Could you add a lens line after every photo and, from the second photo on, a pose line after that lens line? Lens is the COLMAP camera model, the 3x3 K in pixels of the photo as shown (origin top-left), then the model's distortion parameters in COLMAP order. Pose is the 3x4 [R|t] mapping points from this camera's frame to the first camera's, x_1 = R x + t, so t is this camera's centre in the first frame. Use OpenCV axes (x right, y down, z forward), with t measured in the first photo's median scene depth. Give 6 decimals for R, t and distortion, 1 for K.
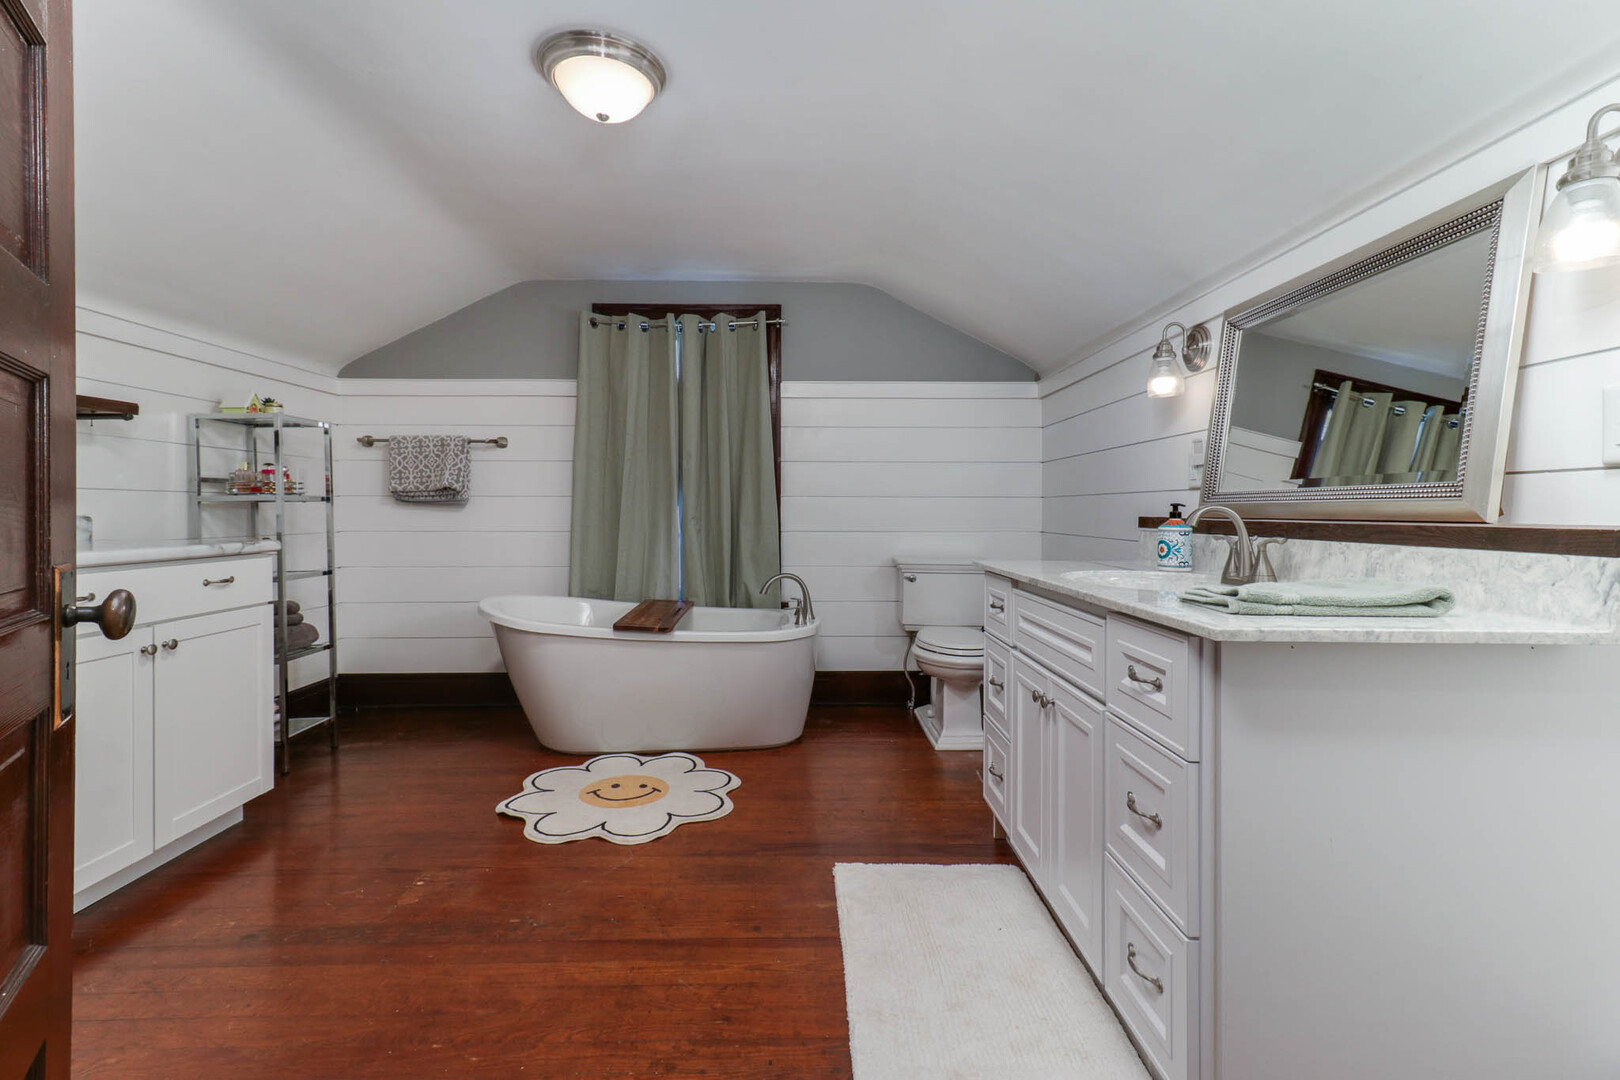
lens RADIAL K [[751.4, 0, 812.2], [0, 751.4, 528.5], [0, 0, 1]] dist [0.000105, -0.000060]
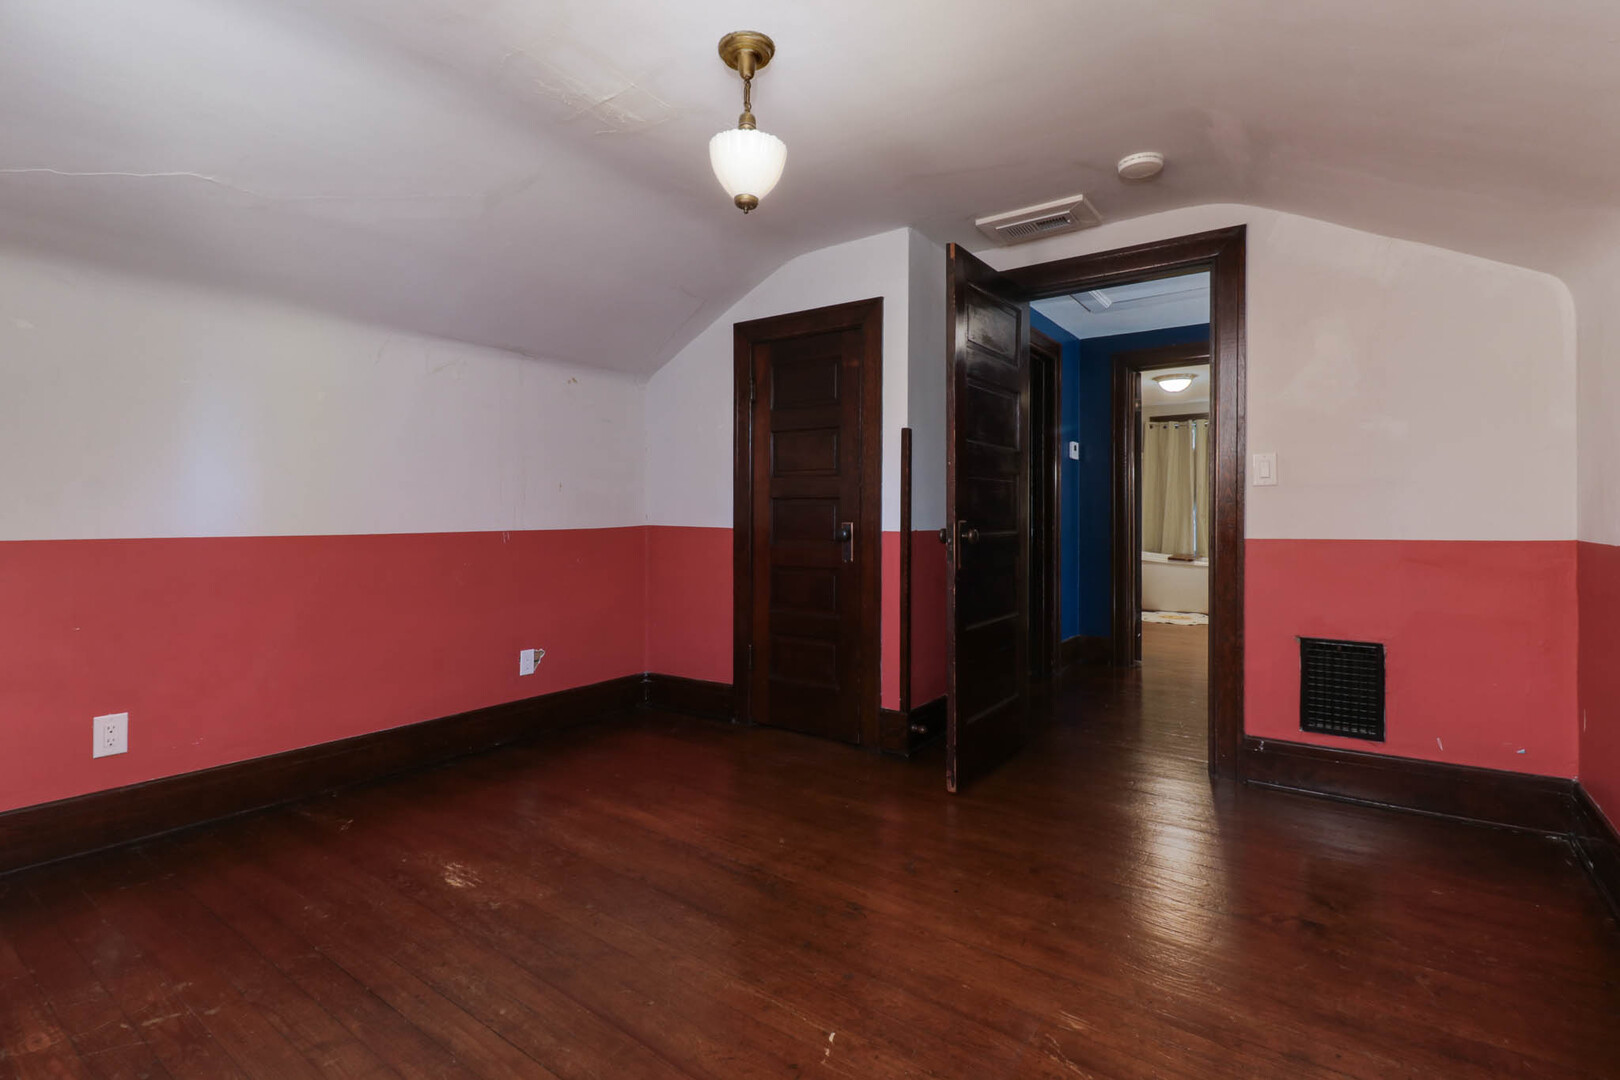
lens RADIAL K [[751.4, 0, 807.5], [0, 751.4, 530.1], [0, 0, 1]] dist [0.000105, -0.000060]
pose [[0.801528, 0.002234, -0.597953, 0.212253], [-0.001127, 0.999997, 0.002225, 0.021568], [0.597956, -0.001110, 0.801528, -1.336843]]
